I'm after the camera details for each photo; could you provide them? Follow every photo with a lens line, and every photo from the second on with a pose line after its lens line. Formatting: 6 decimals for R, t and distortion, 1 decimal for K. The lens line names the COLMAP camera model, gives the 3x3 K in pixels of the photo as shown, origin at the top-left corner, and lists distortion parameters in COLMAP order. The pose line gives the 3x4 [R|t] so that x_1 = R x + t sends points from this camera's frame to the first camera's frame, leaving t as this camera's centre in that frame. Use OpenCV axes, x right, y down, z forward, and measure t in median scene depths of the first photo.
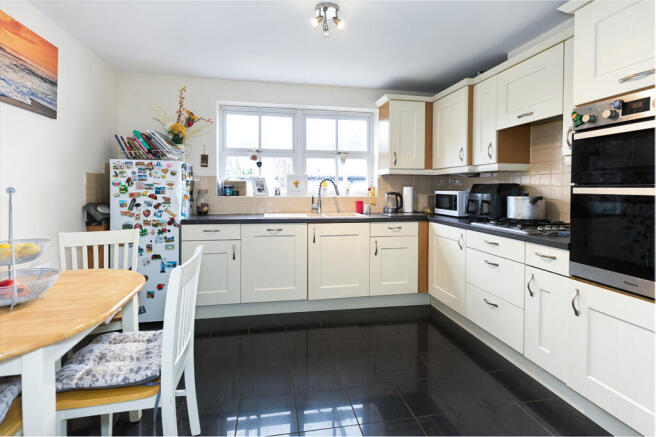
lens RADIAL K [[325.0, 0, 328.2], [0, 325.0, 218.2], [0, 0, 1]] dist [0.013636, -0.003196]
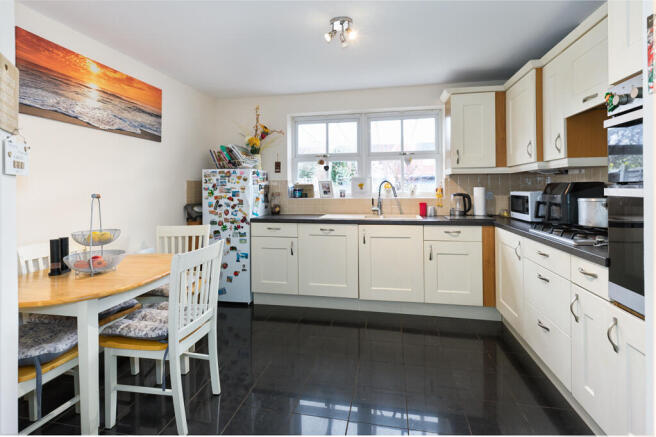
lens RADIAL K [[325.0, 0, 325.4], [0, 325.0, 215.4], [0, 0, 1]] dist [0.013636, -0.003196]
pose [[0.926584, 0.018474, -0.375634, 0.238423], [-0.022394, 0.999731, -0.006071, -0.004303], [0.375421, 0.014037, 0.926748, 0.006104]]
